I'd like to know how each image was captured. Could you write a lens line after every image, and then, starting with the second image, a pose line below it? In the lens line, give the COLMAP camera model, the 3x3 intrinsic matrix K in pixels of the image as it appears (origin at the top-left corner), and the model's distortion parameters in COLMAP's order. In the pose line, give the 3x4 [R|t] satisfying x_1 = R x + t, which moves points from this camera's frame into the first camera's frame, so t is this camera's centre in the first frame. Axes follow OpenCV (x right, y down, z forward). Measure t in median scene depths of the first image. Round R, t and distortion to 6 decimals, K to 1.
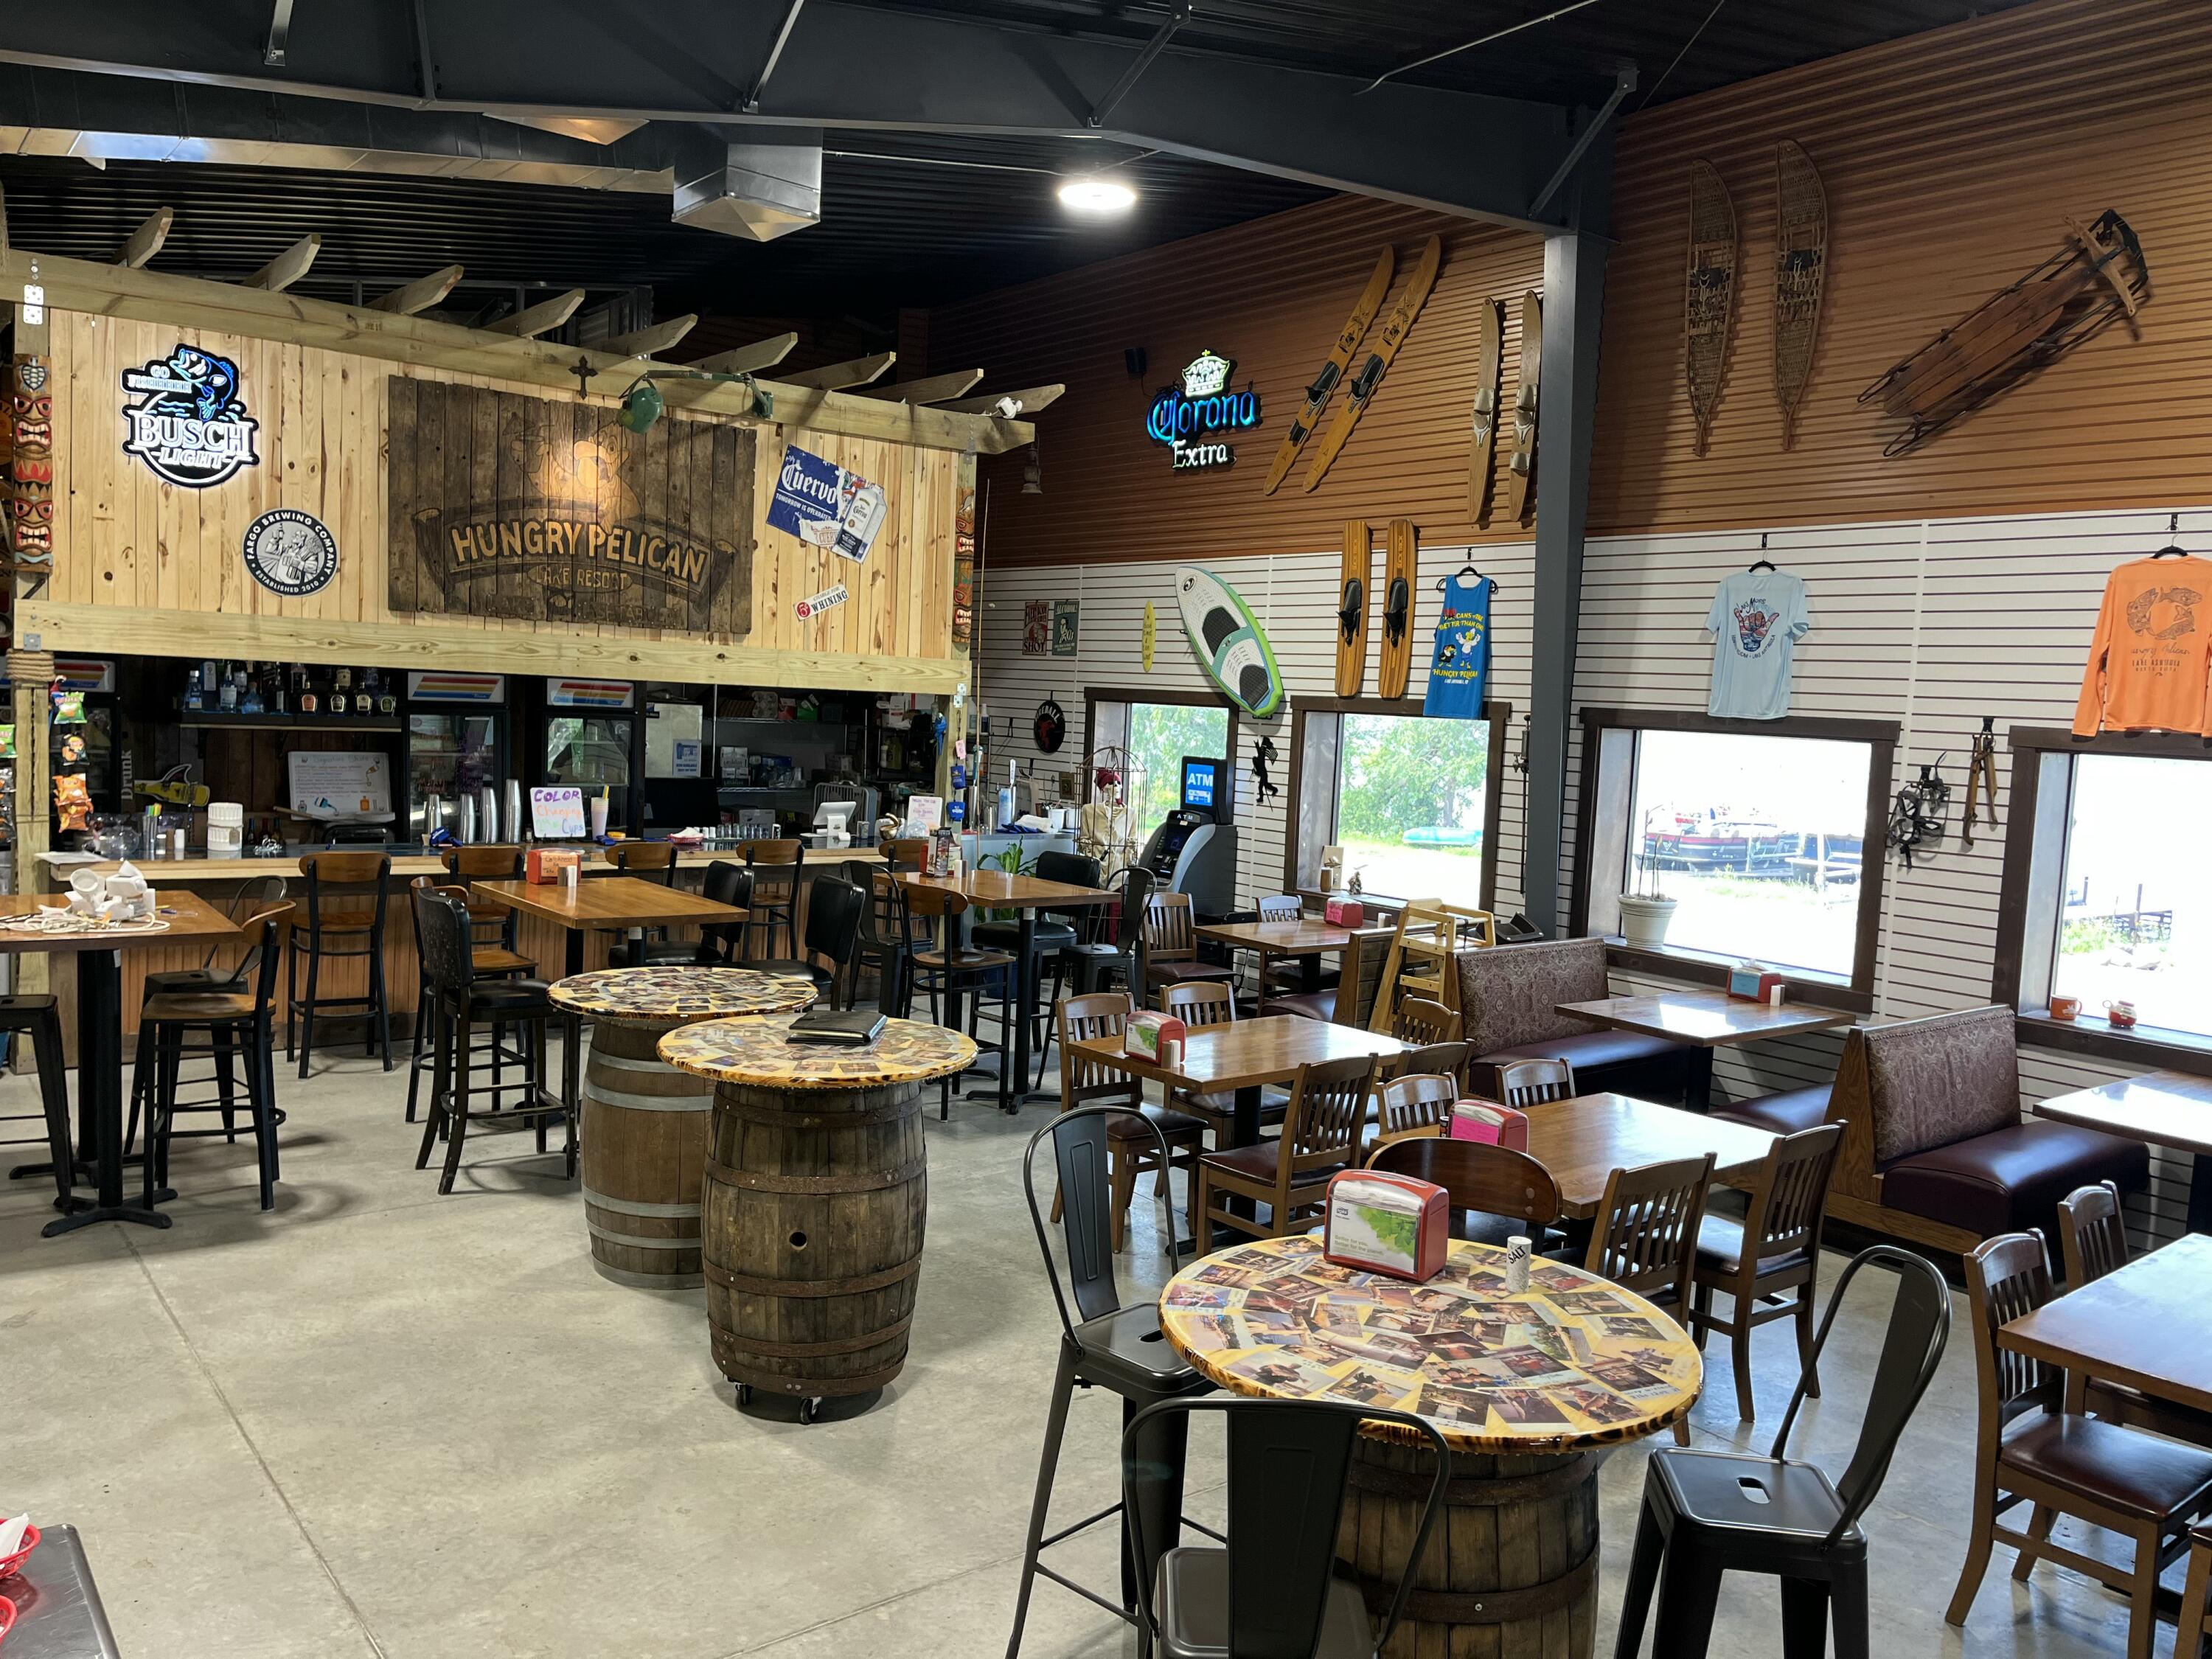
lens RADIAL K [[1697.2, 0, 1114.2], [0, 1697.2, 828.1], [0, 0, 1]] dist [0.064047, -0.074558]
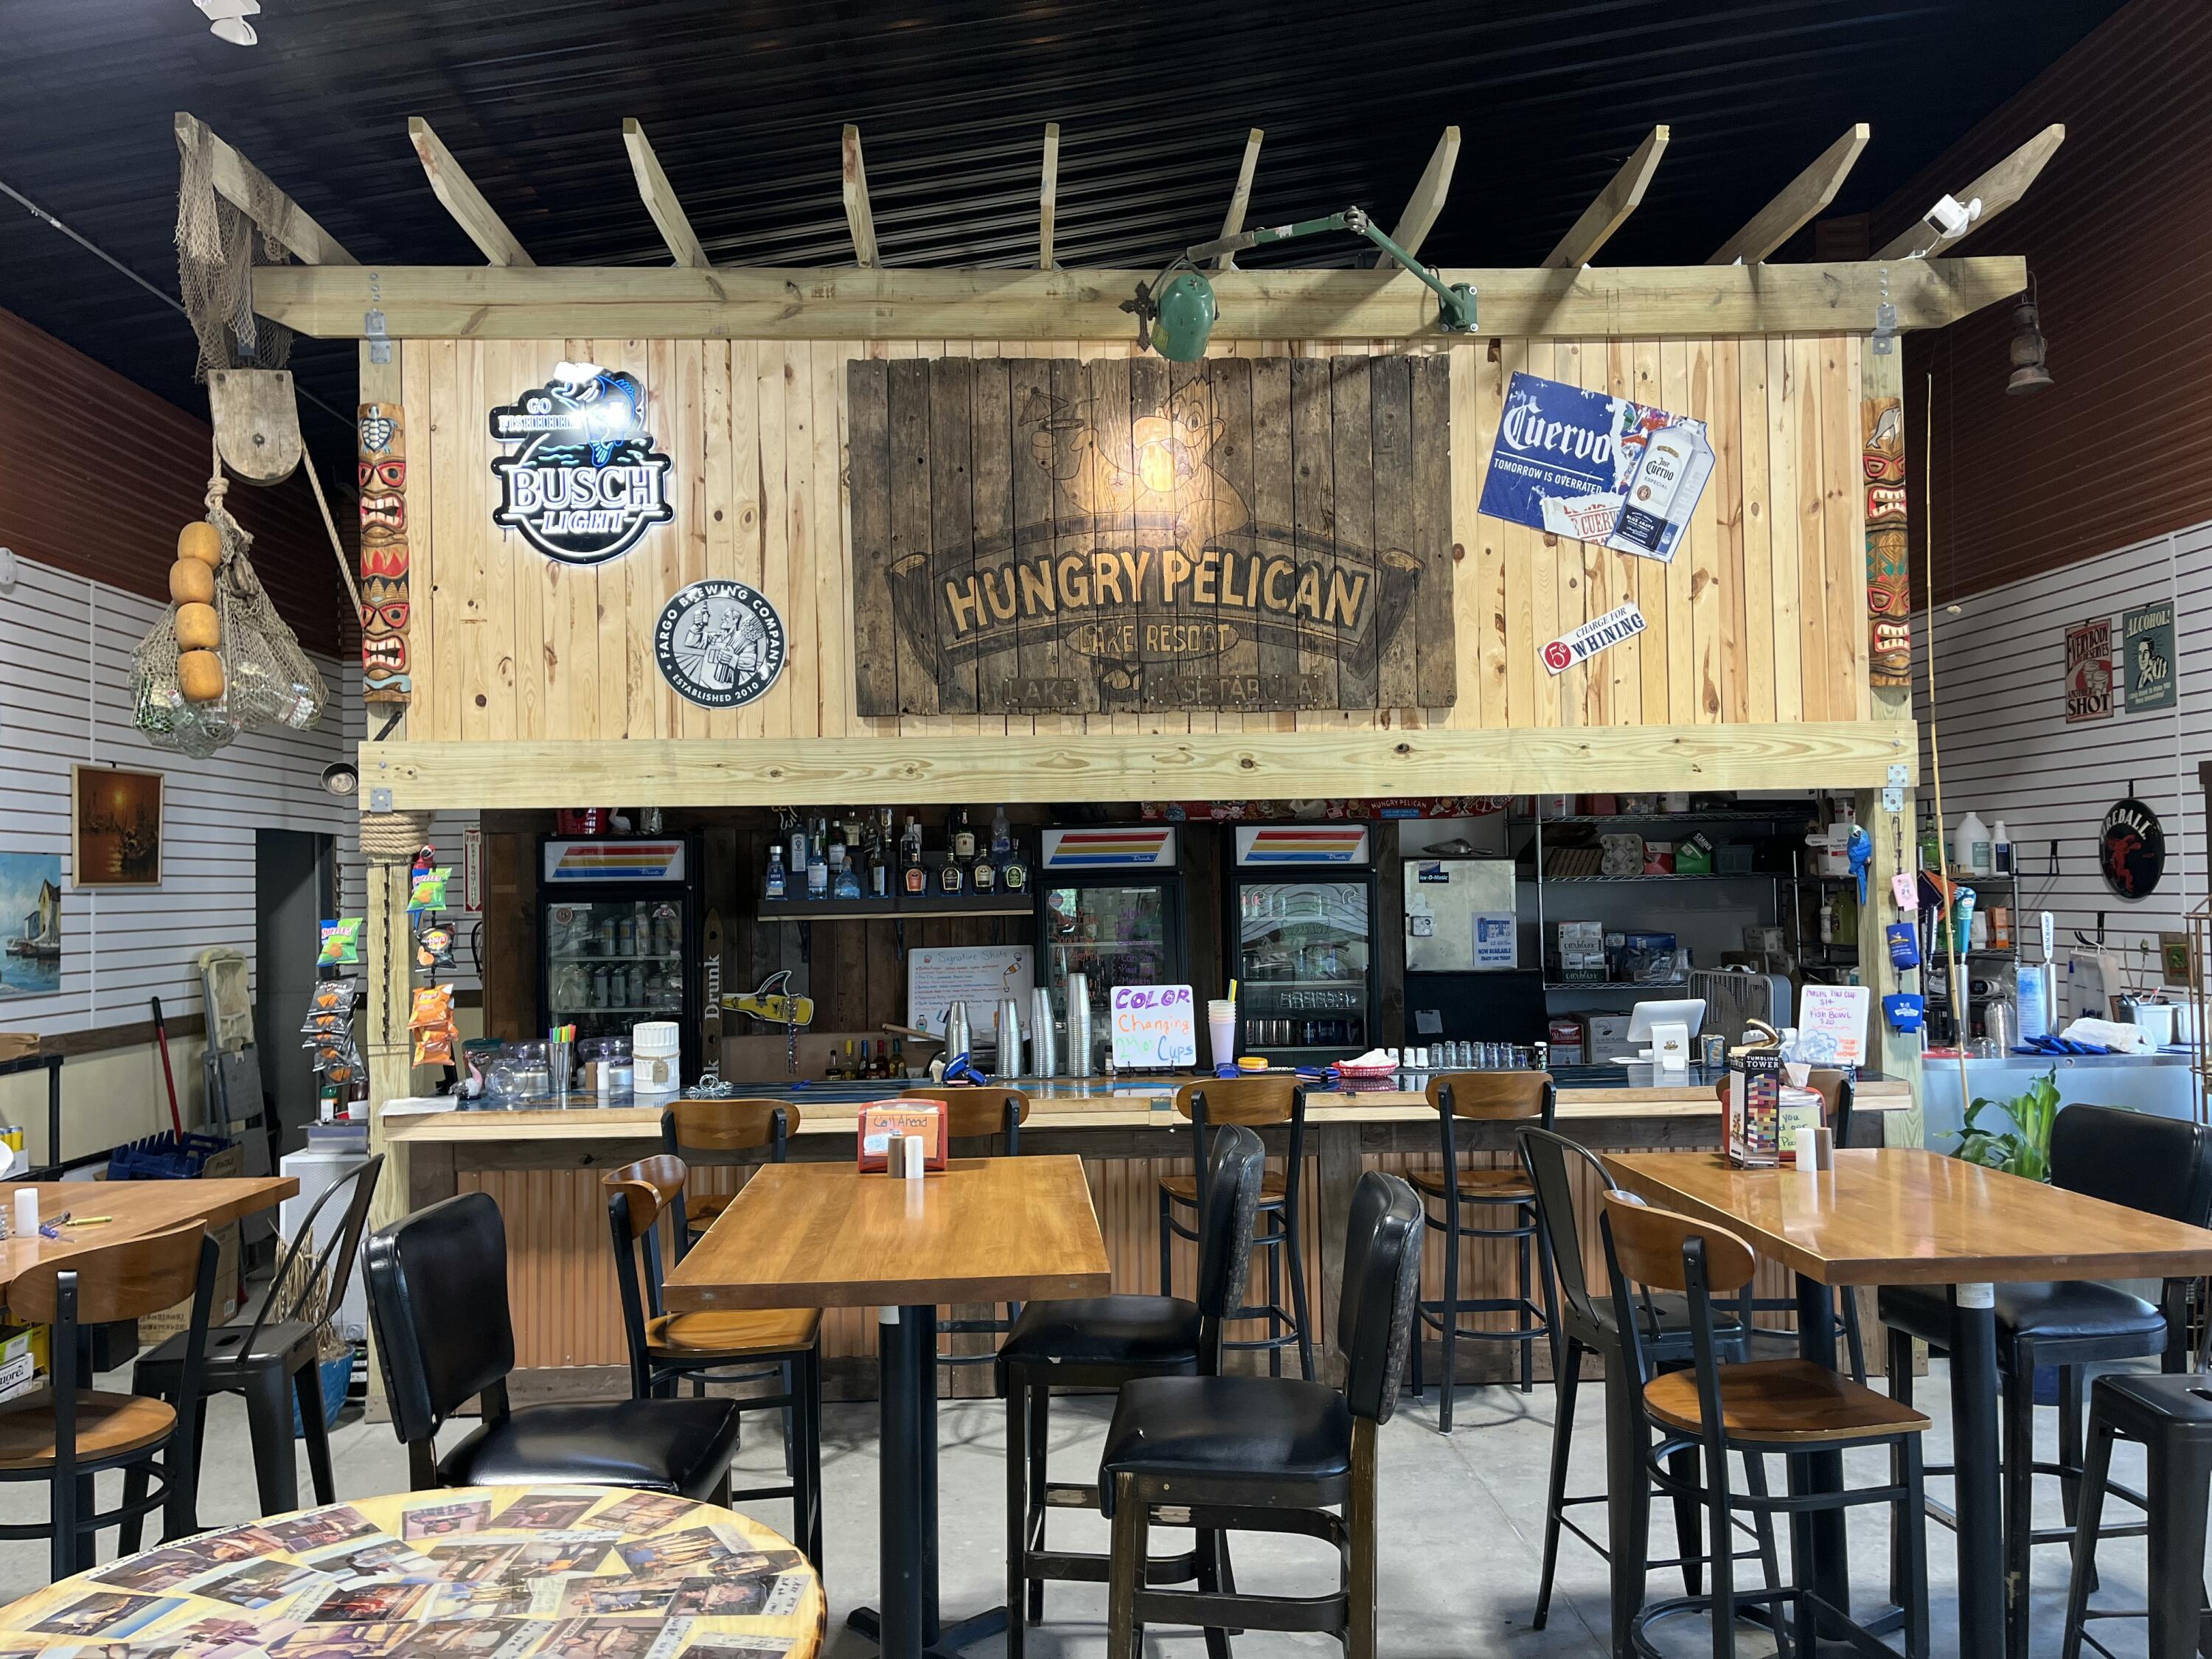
lens RADIAL K [[1697.2, 0, 1097.6], [0, 1697.2, 838.2], [0, 0, 1]] dist [0.064047, -0.074558]
pose [[0.806995, -0.080192, -0.585089, 0.019413], [0.010894, 0.992590, -0.121019, -0.002617], [0.590458, 0.091288, 0.801889, 0.485749]]
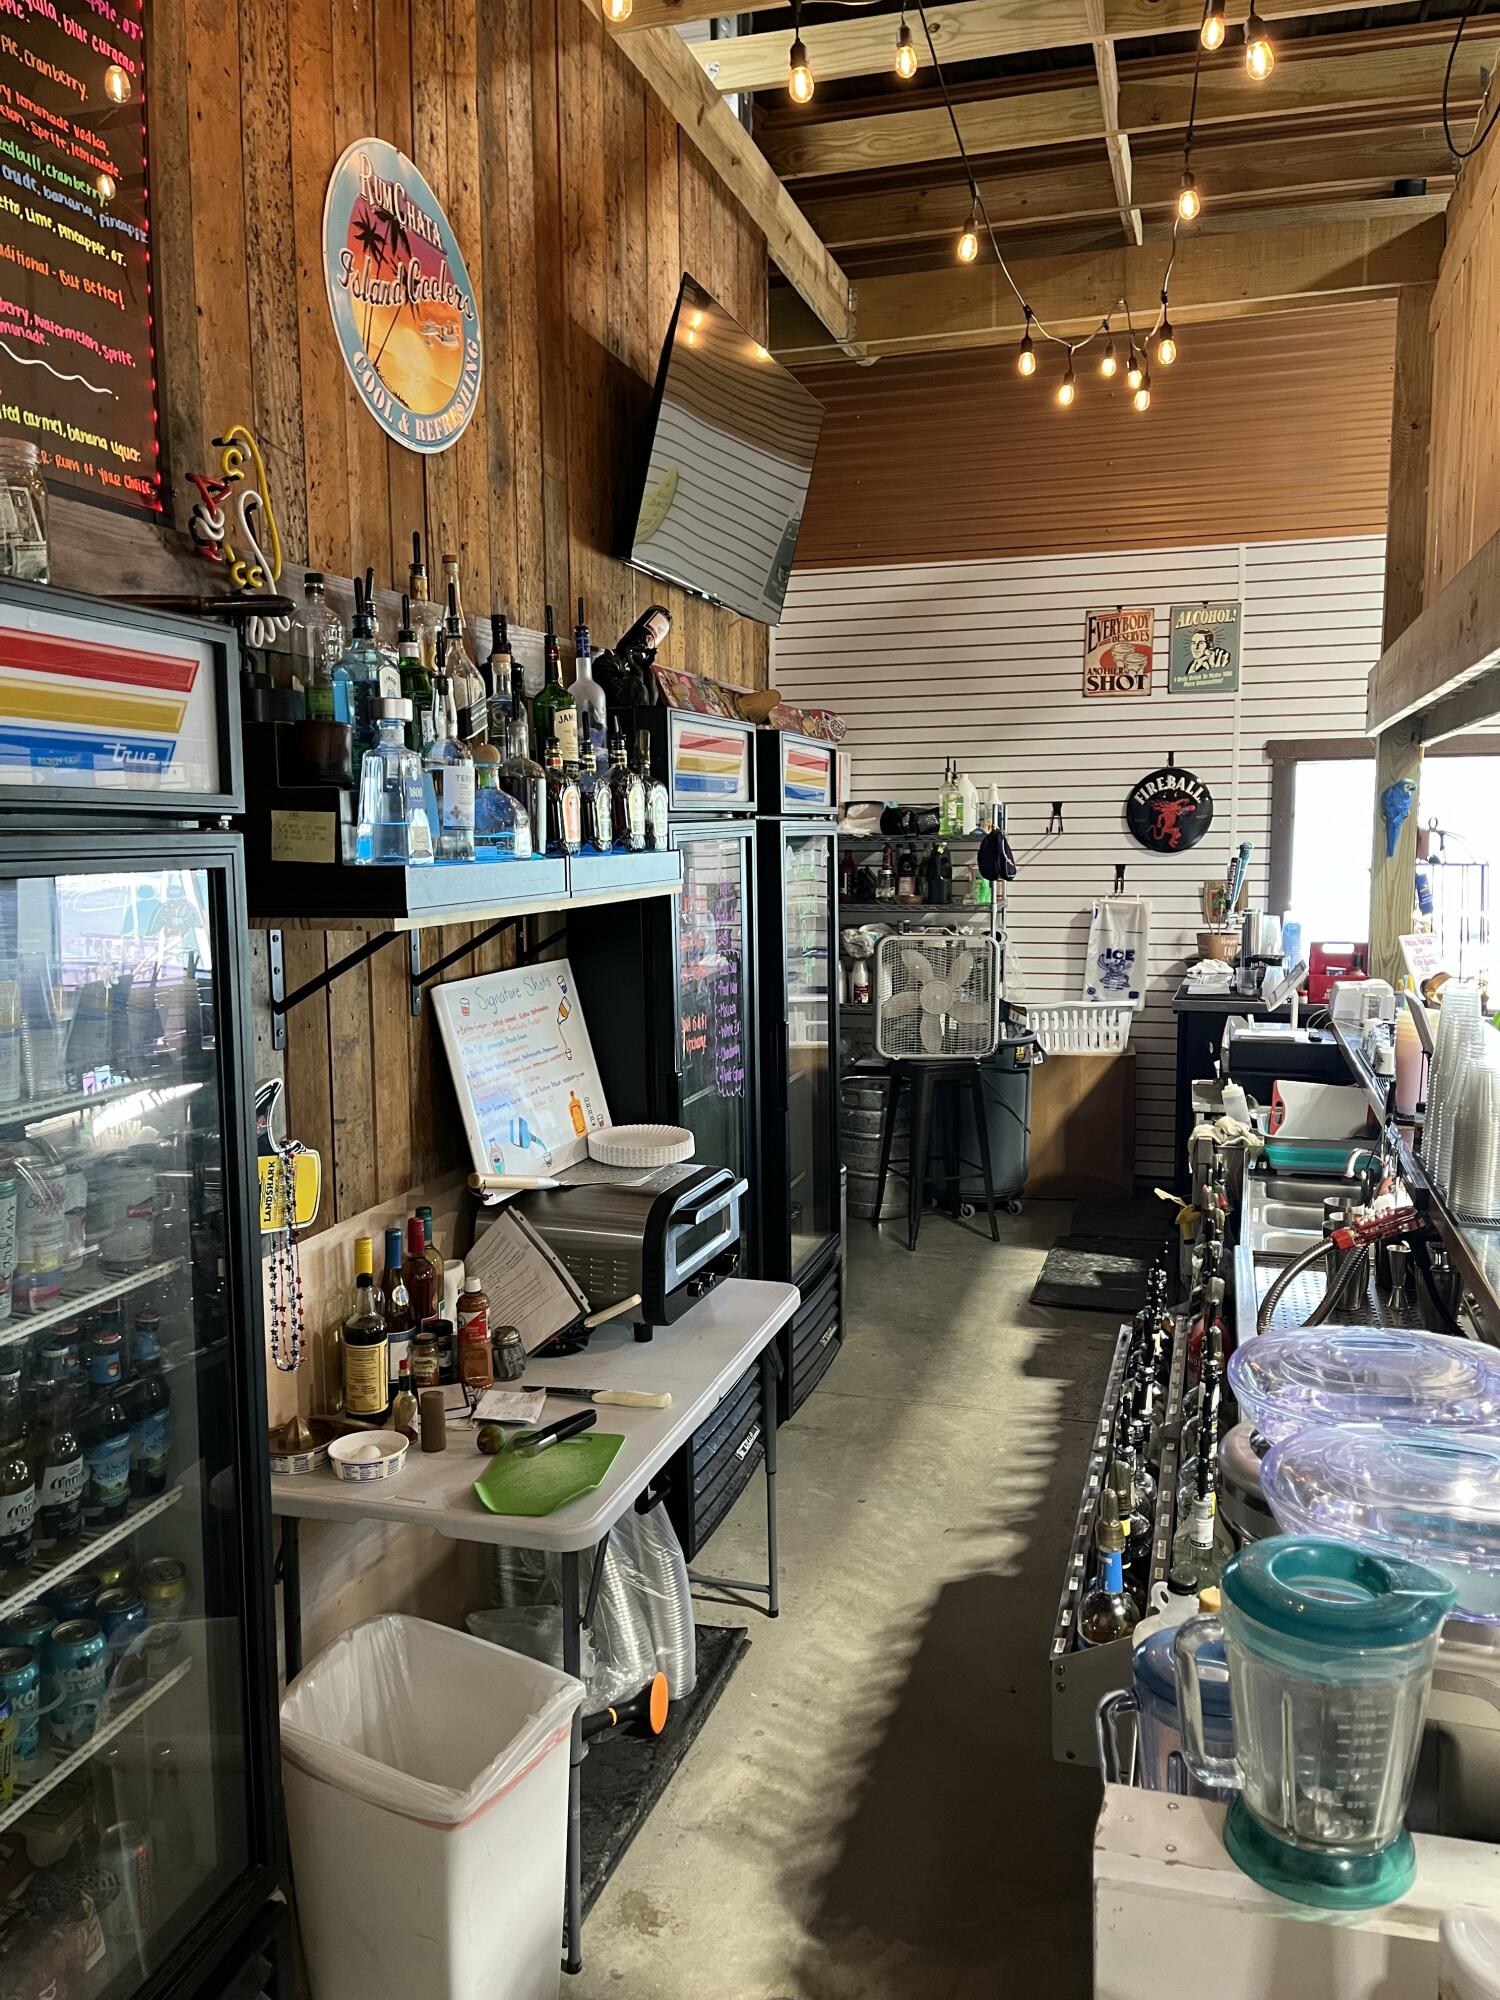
lens RADIAL K [[1534.5, 0, 750.7], [0, 1534.5, 1000.8], [0, 0, 1]] dist [0.064047, -0.074558]
pose [[0.815290, -0.126364, 0.565097, -0.623395], [0.095902, 0.991888, 0.083439, -0.066324], [-0.571056, -0.013833, 0.820794, 0.786487]]
